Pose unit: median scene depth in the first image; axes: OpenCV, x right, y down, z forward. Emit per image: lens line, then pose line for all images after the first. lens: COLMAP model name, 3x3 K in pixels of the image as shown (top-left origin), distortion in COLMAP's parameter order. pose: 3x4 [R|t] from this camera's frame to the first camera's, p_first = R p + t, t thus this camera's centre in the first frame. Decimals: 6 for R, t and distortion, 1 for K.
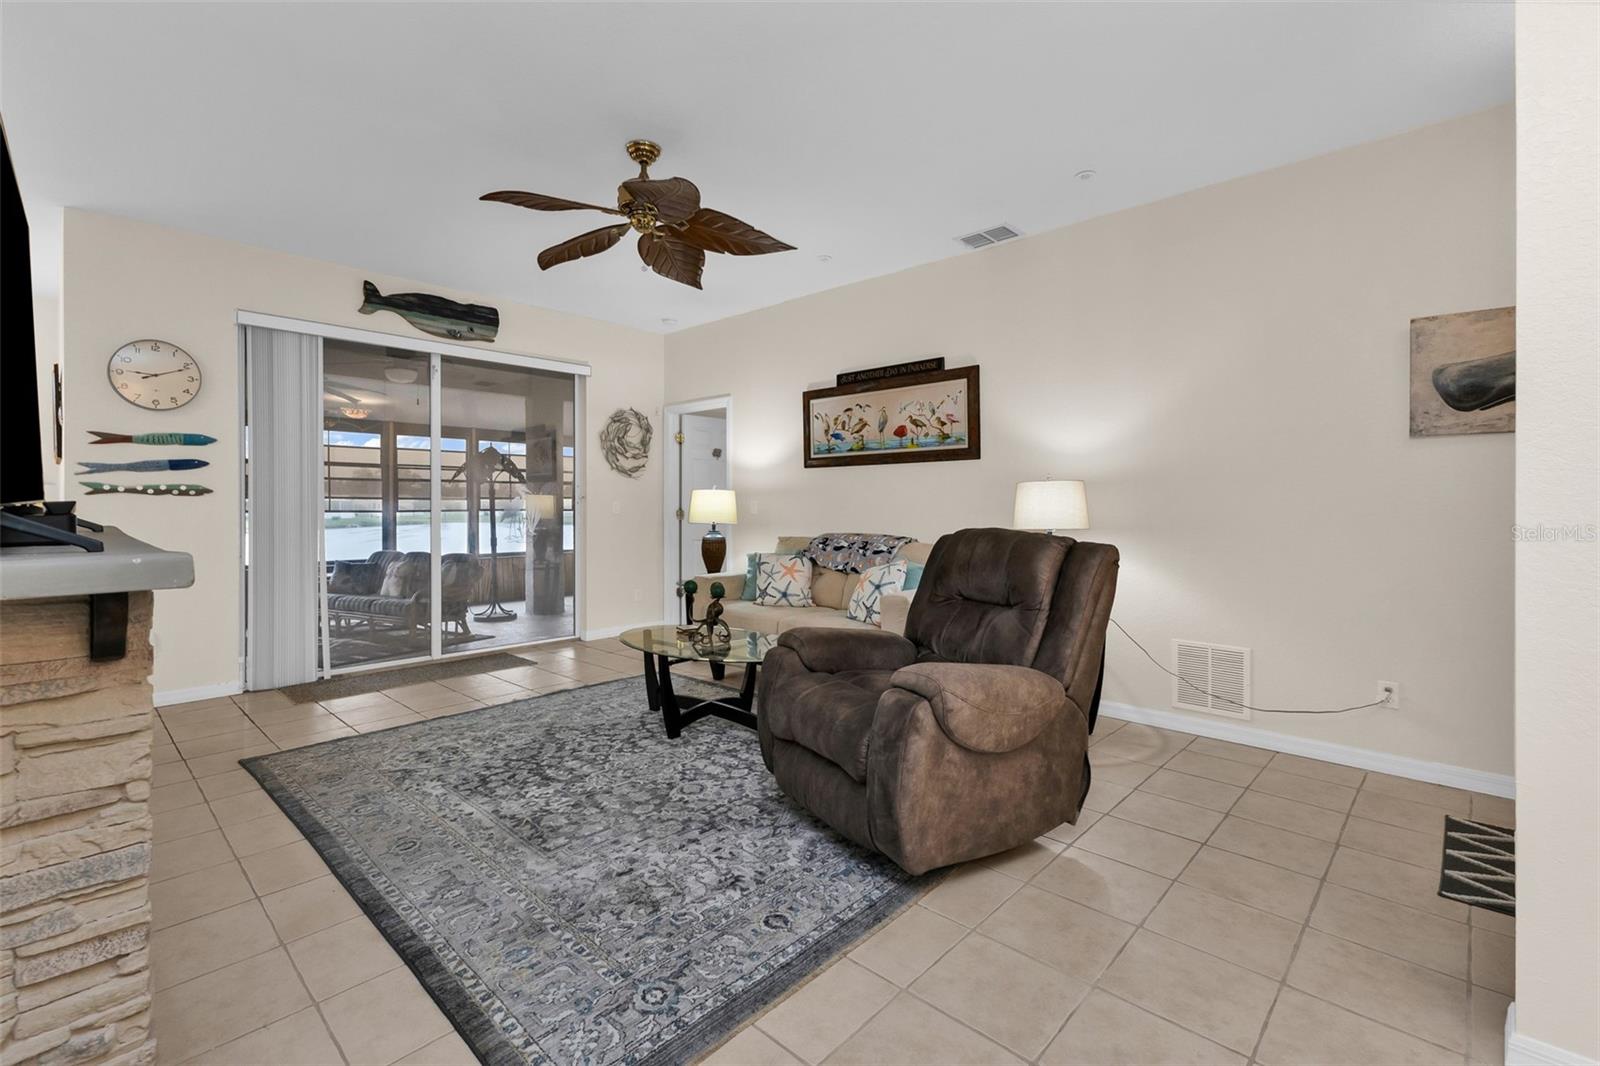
lens RADIAL K [[702.5, 0, 788.6], [0, 702.5, 515.1], [0, 0, 1]] dist [0.009406, -0.003209]
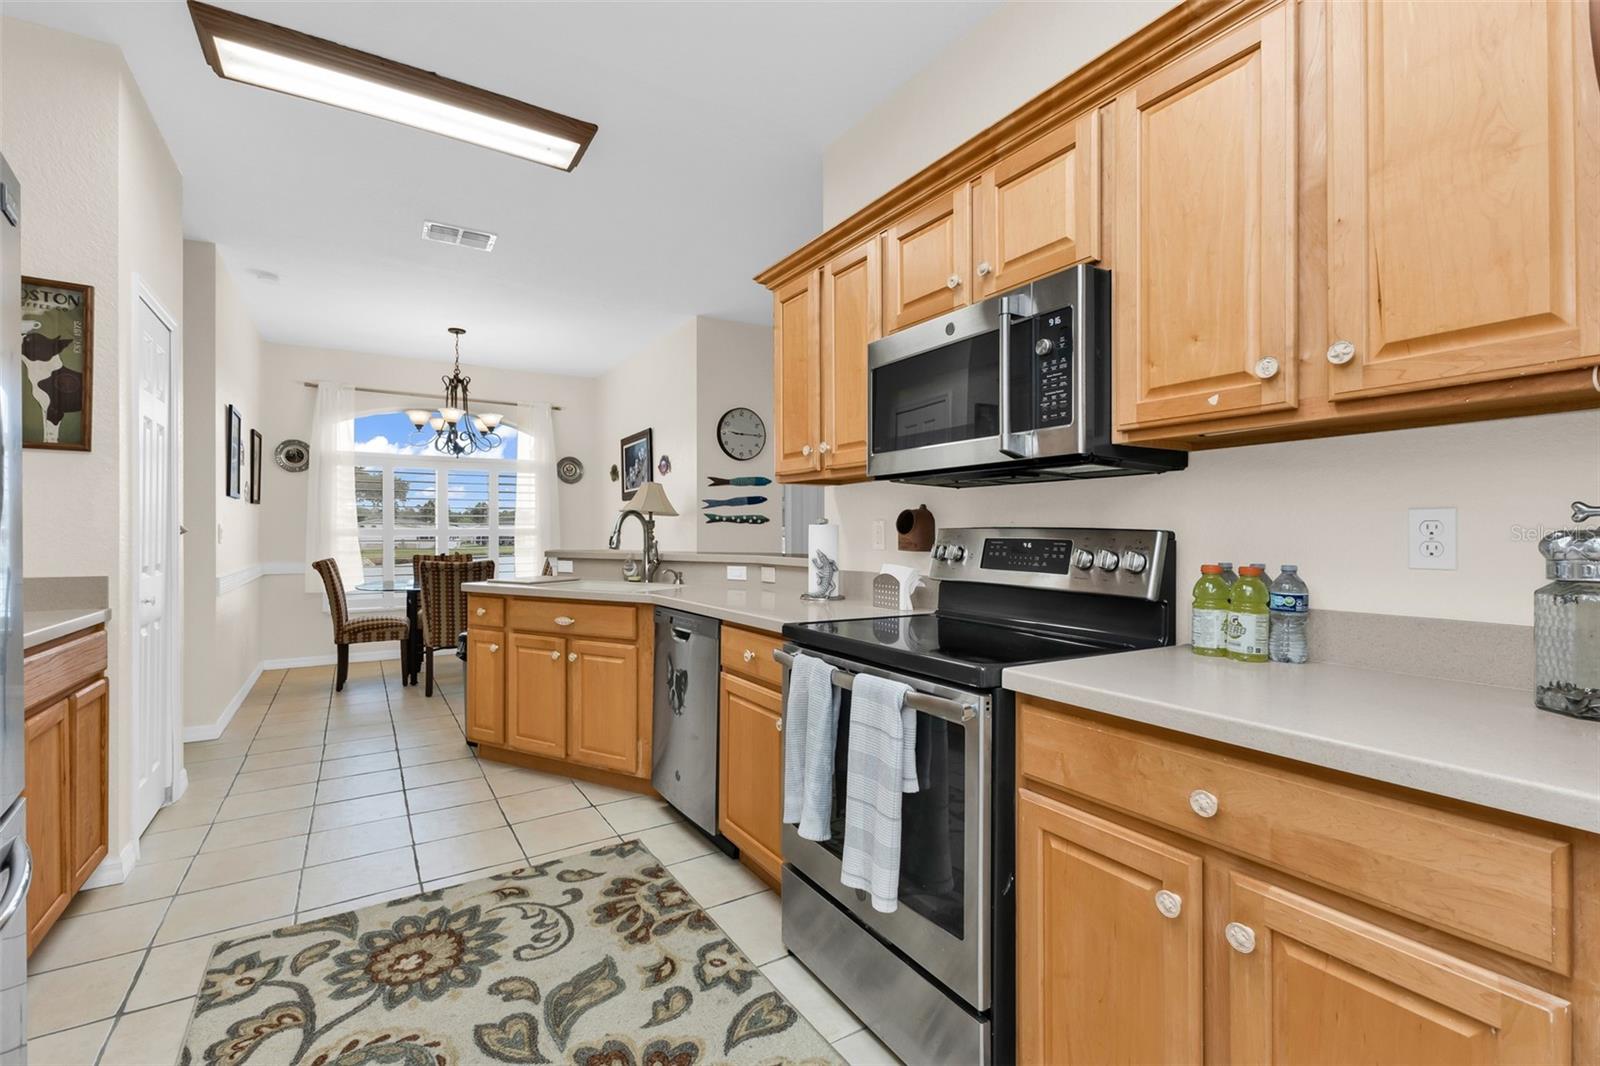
lens RADIAL K [[702.5, 0, 815.2], [0, 702.5, 529.0], [0, 0, 1]] dist [0.009406, -0.003209]
pose [[0.974687, -0.000679, -0.223572, -0.624210], [-0.003508, 0.999826, -0.018329, 0.010144], [0.223546, 0.018650, 0.974515, -0.391303]]
